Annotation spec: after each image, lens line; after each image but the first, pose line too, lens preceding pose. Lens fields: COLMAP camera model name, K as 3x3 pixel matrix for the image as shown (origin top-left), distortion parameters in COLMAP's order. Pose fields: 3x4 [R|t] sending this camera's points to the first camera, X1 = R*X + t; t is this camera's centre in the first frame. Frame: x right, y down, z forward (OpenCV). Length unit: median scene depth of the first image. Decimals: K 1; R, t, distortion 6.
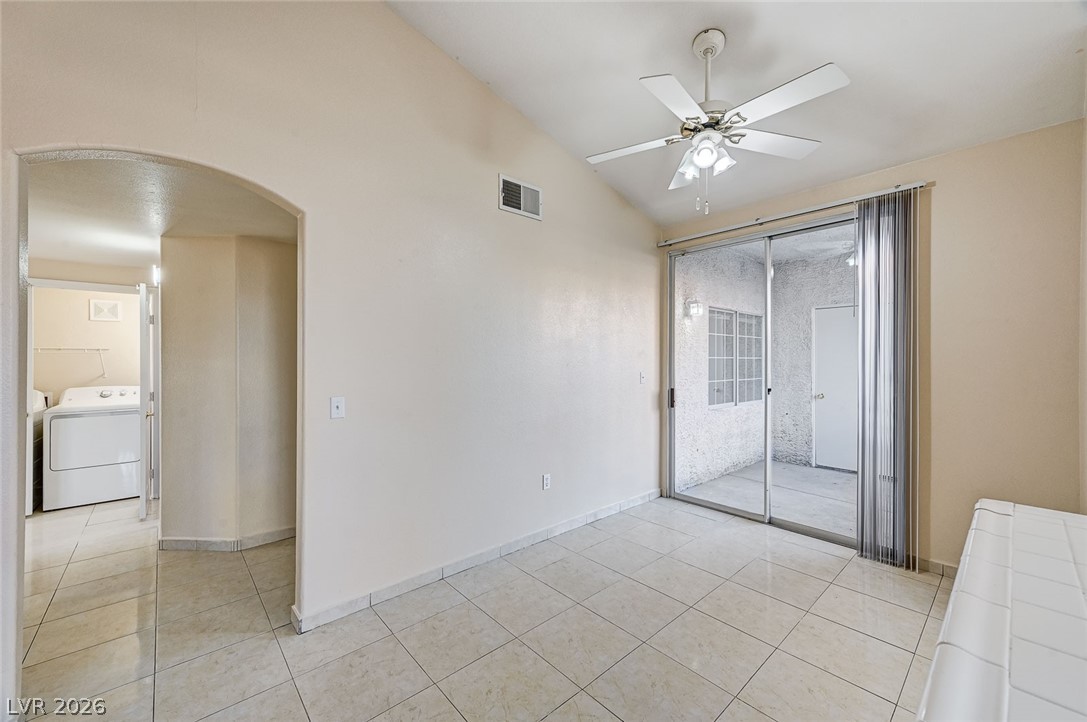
lens RADIAL K [[425.9, 0, 544.1], [0, 425.9, 357.1], [0, 0, 1]] dist [0.001216, 0.000056]
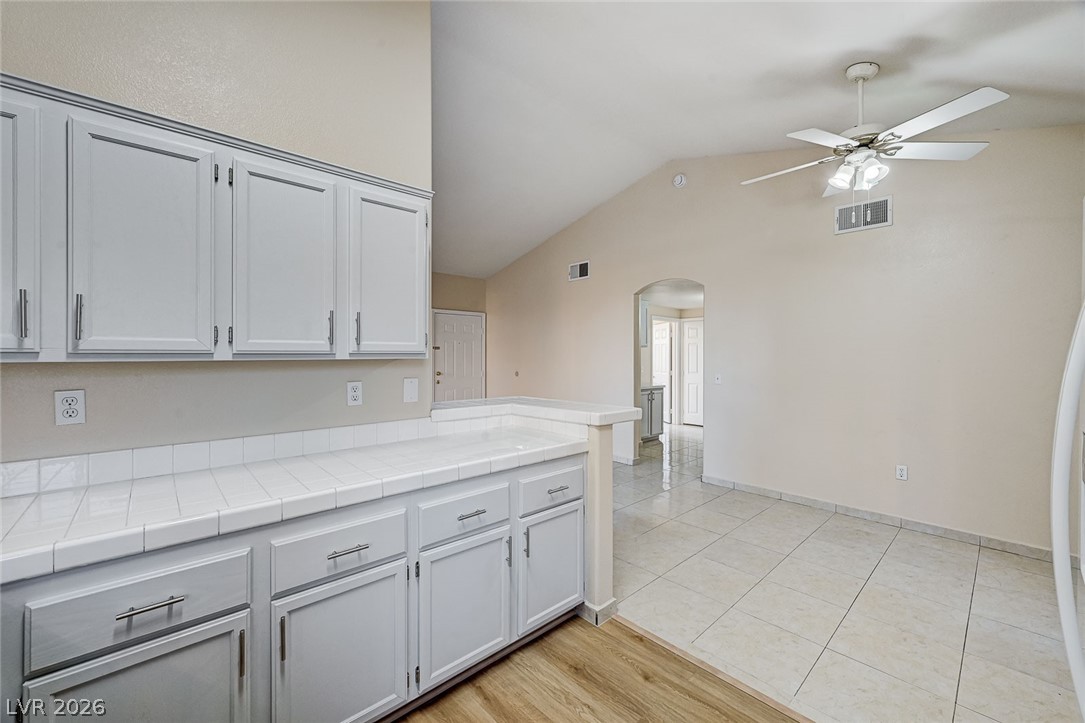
lens RADIAL K [[431.4, 0, 547.1], [0, 431.4, 352.9], [0, 0, 1]] dist [-0.000184, -0.000042]
pose [[0.020335, -0.004227, -0.999784, 0.802843], [0.001930, 0.999989, -0.004188, 0.002547], [0.999791, -0.001845, 0.020342, 0.087878]]
